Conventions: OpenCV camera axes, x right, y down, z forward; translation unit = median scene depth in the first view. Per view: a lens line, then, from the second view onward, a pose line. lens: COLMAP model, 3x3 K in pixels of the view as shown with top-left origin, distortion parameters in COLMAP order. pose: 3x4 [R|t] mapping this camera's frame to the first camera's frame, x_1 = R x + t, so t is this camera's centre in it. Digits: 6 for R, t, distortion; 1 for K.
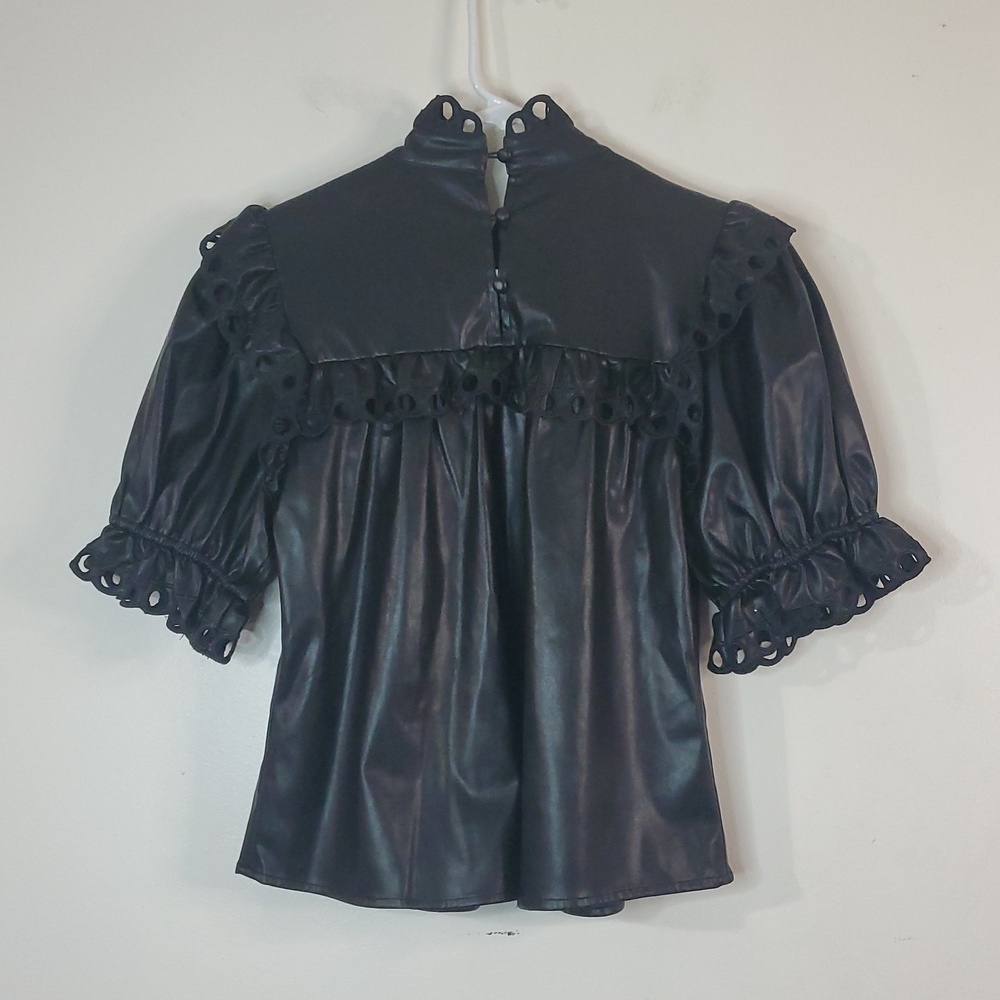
lens RADIAL K [[1318.2, 0, 500.0], [0, 1318.2, 500.0], [0, 0, 1]] dist [0.086771, -0.068900]
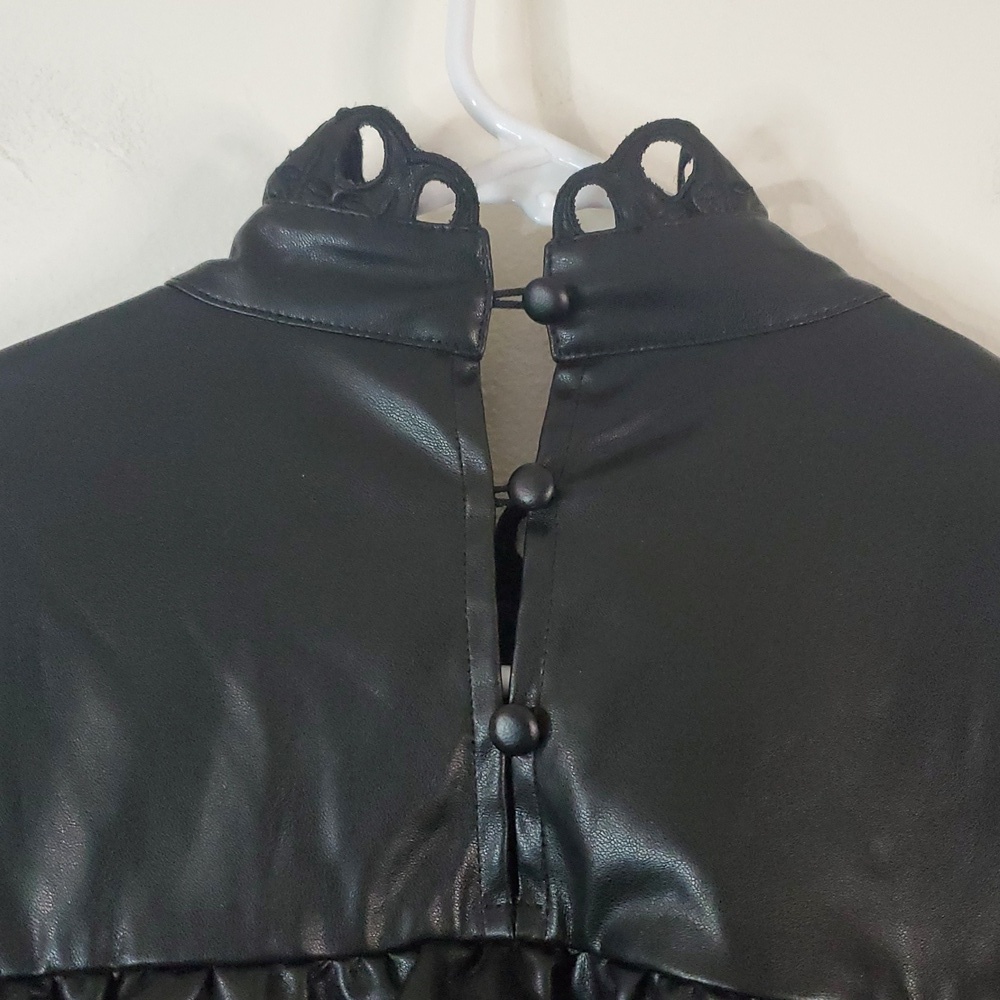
lens RADIAL K [[1318.2, 0, 500.0], [0, 1318.2, 500.0], [0, 0, 1]] dist [0.086771, -0.068900]
pose [[0.999030, 0.044022, 0.001069, -0.005542], [-0.043518, 0.990719, -0.128769, -0.173928], [-0.006727, 0.128598, 0.991674, 0.702440]]
